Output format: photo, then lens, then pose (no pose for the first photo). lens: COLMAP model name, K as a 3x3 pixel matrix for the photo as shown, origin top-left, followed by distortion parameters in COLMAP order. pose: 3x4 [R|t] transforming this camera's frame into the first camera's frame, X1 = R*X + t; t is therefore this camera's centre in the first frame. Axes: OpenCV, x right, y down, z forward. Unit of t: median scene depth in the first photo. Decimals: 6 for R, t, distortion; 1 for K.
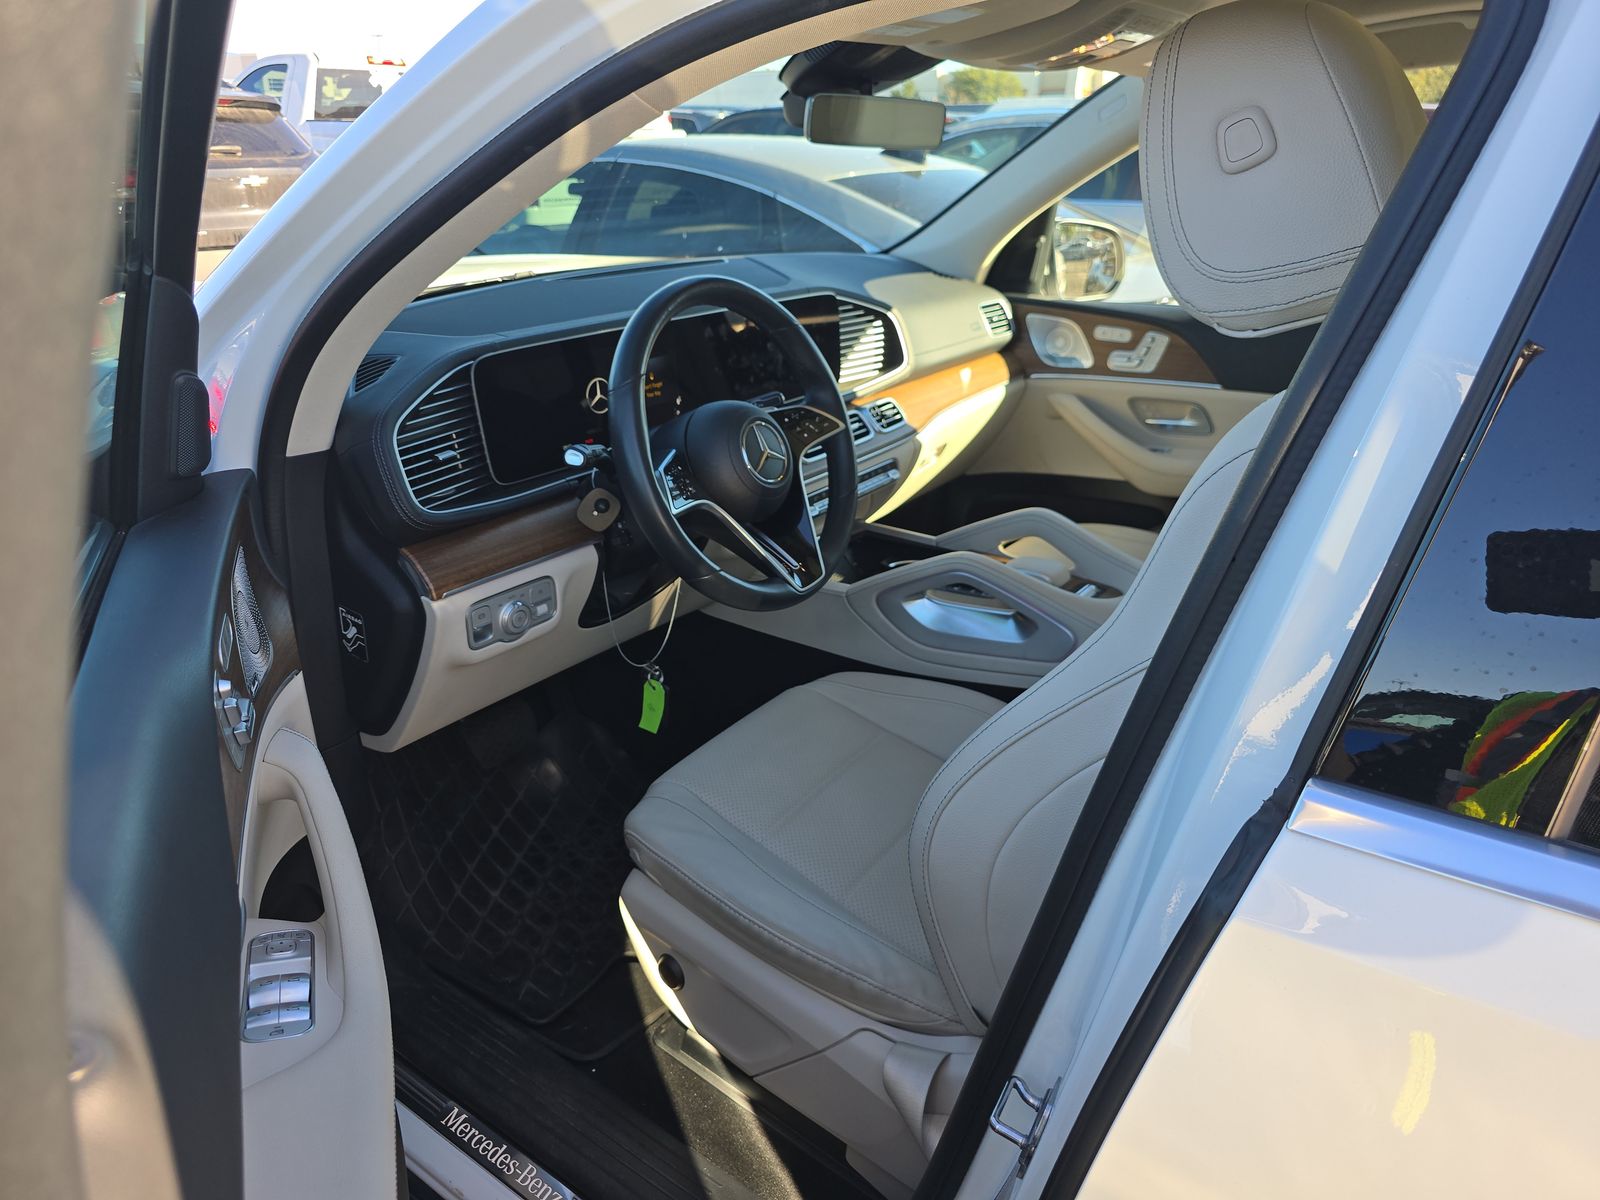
lens RADIAL K [[1120.8, 0, 800.0], [0, 1120.8, 600.0], [0, 0, 1]] dist [0.054364, -0.050014]
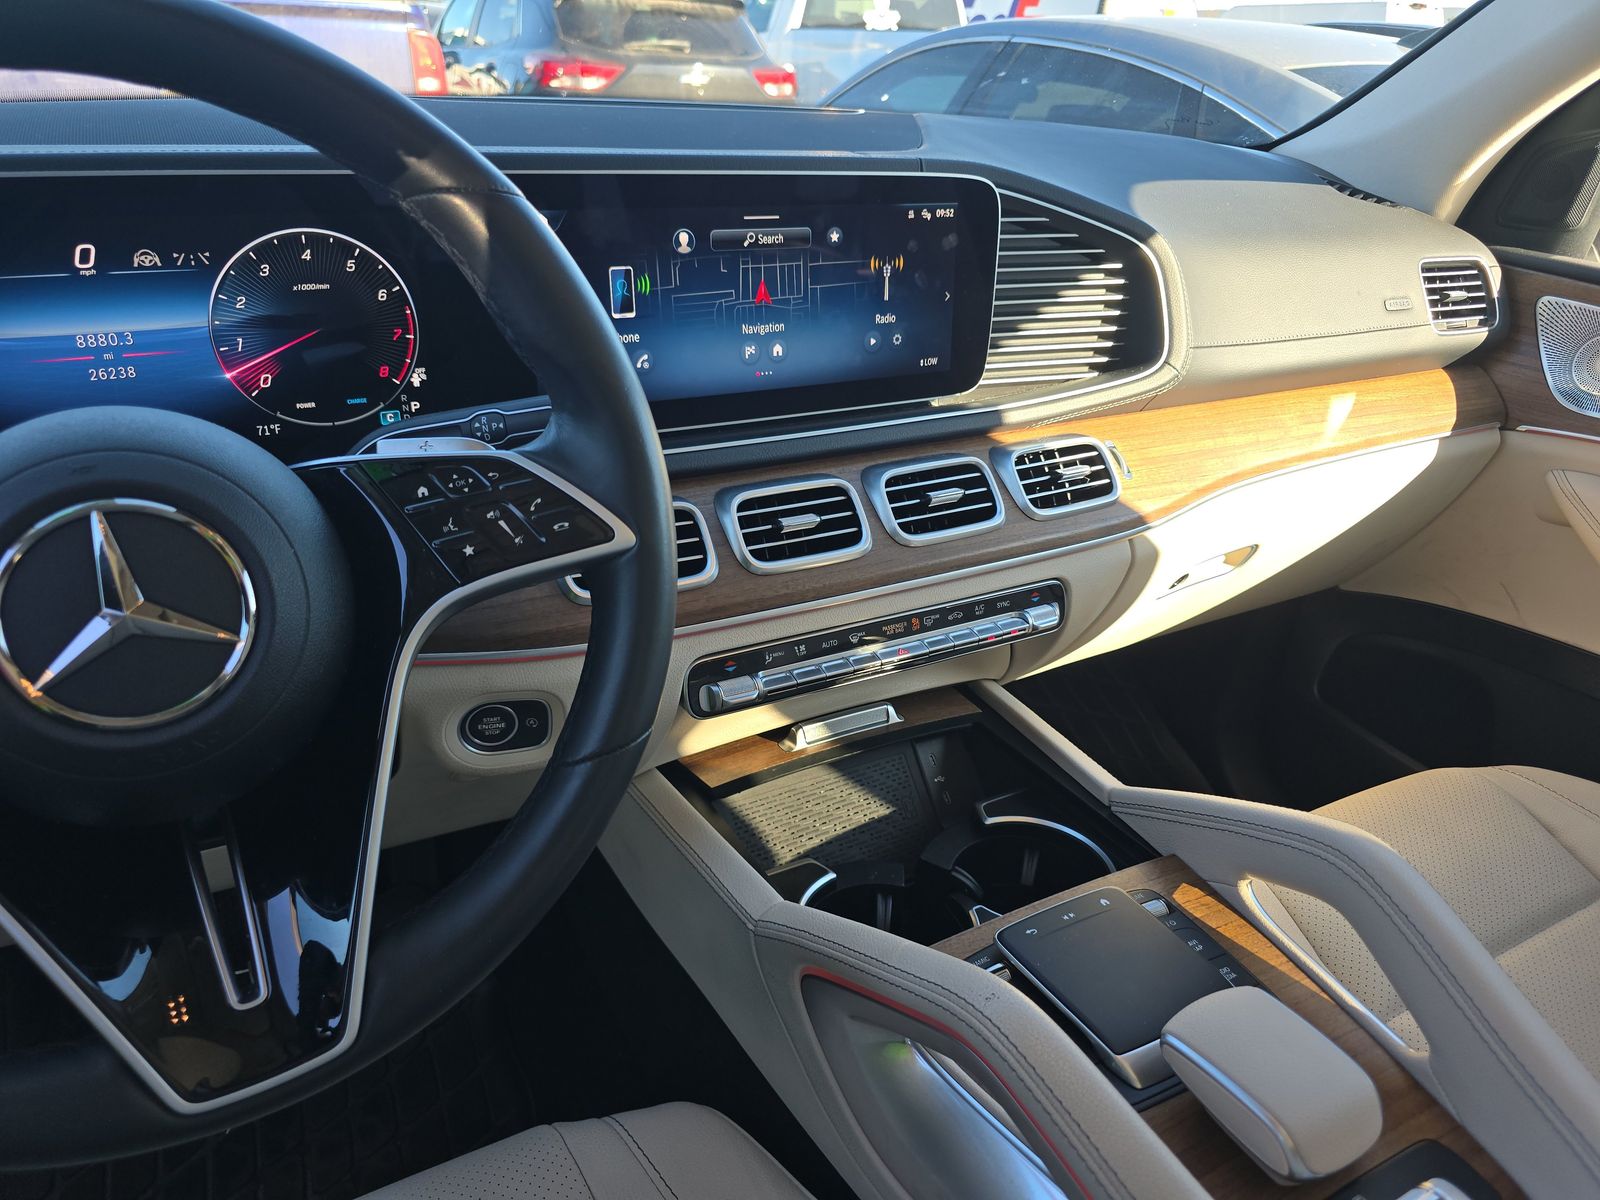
lens RADIAL K [[1120.8, 0, 800.0], [0, 1120.8, 600.0], [0, 0, 1]] dist [0.054364, -0.050014]
pose [[0.907121, 0.216349, -0.361004, 0.152157], [-0.201203, 0.976316, 0.079526, -0.132721], [0.369660, 0.000495, 0.929167, 0.560998]]
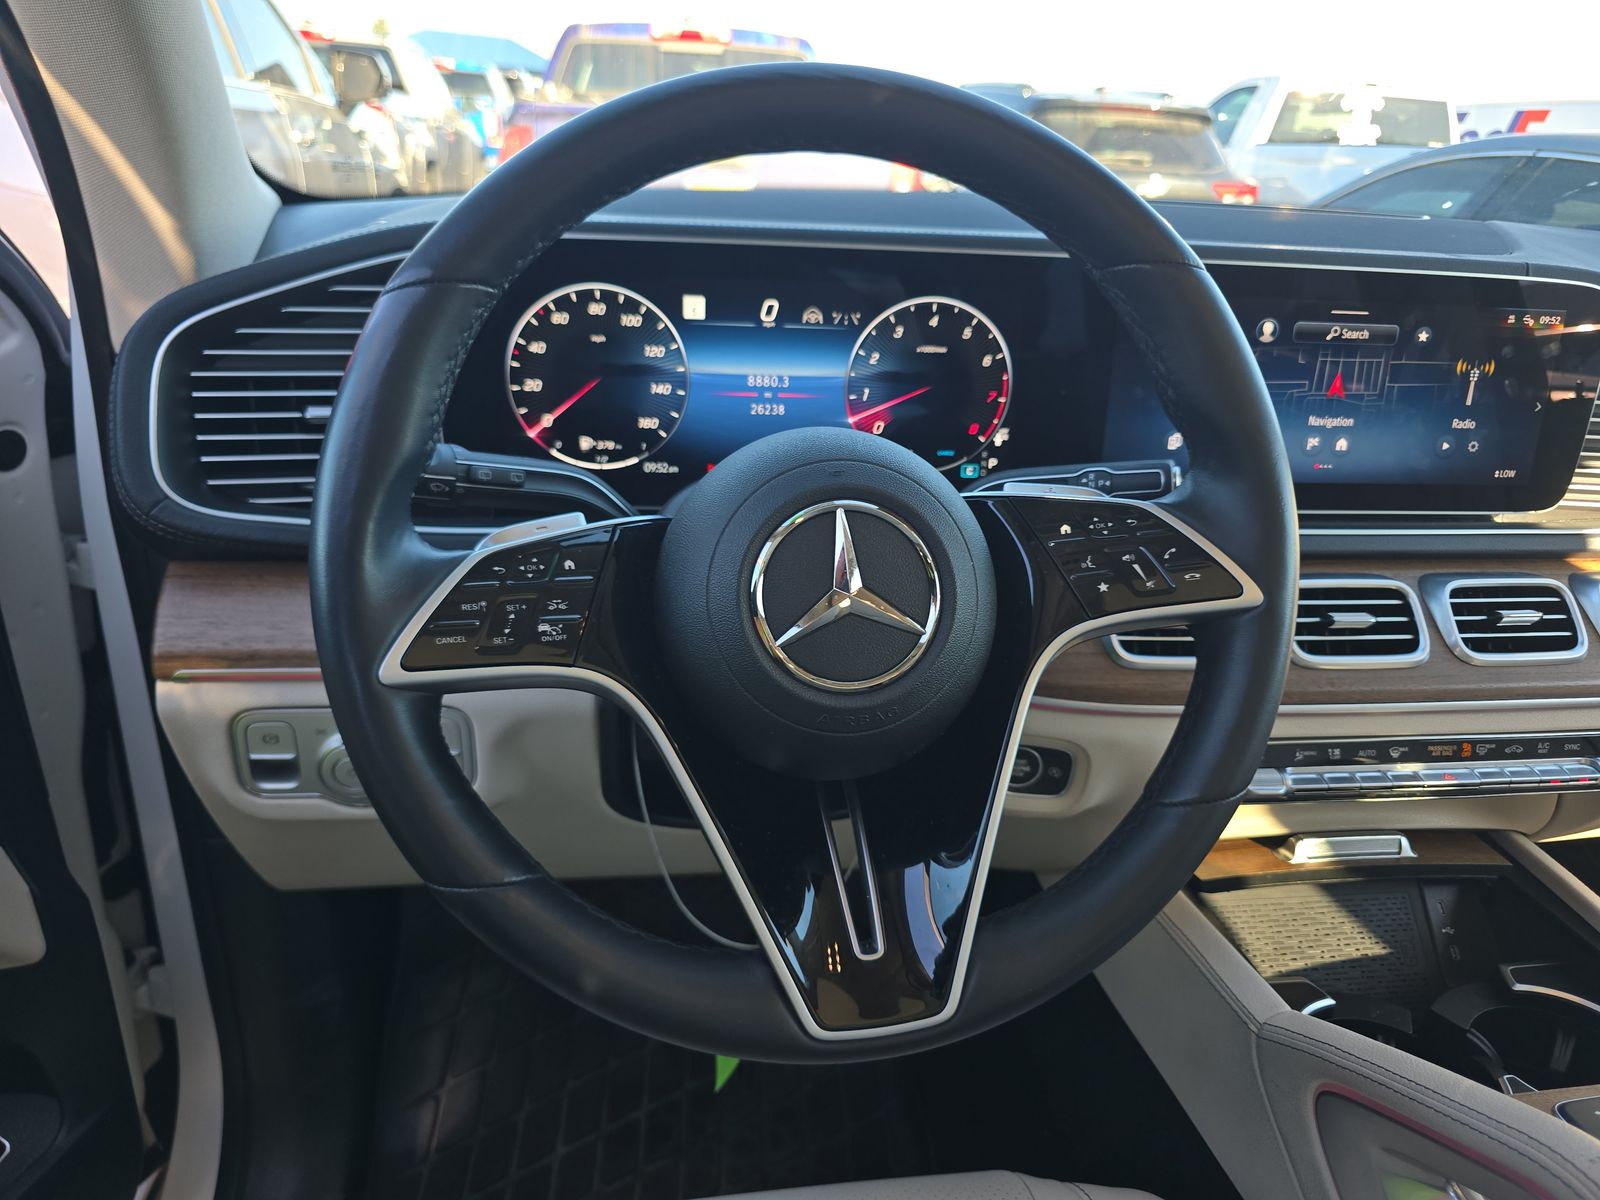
lens RADIAL K [[1143.7, 0, 800.0], [0, 1143.7, 600.0], [0, 0, 1]] dist [0.019726, -0.002074]
pose [[0.706878, 0.296333, -0.642270, 0.120408], [-0.323830, 0.942844, 0.078608, -0.105878], [0.628855, 0.152420, 0.762437, 0.515498]]
